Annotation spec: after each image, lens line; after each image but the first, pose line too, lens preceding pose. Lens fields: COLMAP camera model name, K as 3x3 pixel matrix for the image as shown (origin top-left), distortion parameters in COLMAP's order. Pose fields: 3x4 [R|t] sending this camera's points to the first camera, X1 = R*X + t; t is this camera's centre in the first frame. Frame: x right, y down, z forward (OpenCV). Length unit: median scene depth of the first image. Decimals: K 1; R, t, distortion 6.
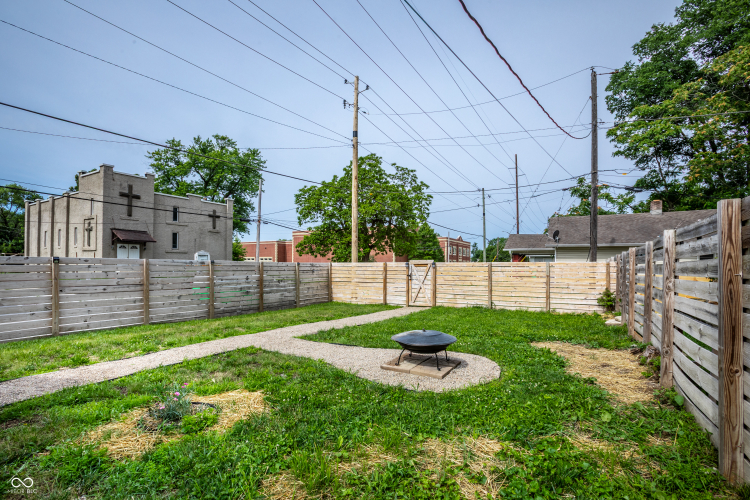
lens RADIAL K [[345.7, 0, 390.0], [0, 345.7, 271.0], [0, 0, 1]] dist [-0.014241, 0.003735]
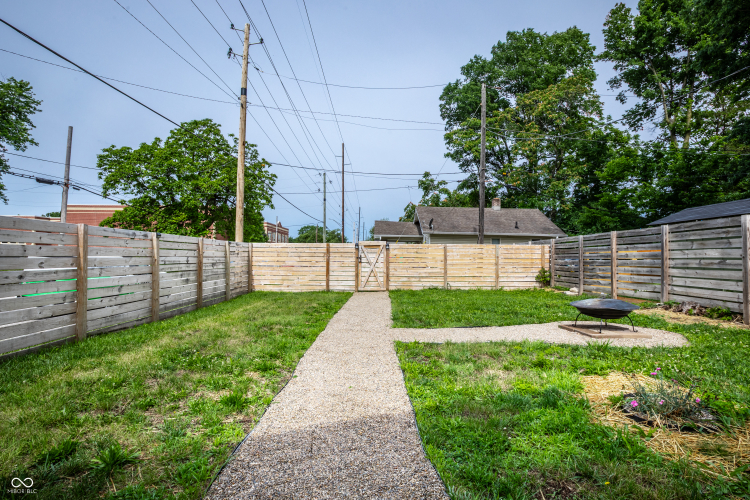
lens RADIAL K [[365.1, 0, 377.6], [0, 365.1, 249.0], [0, 0, 1]] dist [-0.018294, 0.005768]
pose [[0.881277, 0.010386, 0.472486, -0.131801], [0.003916, 0.999564, -0.029275, 0.006569], [-0.472584, 0.027650, 0.880852, 0.047530]]
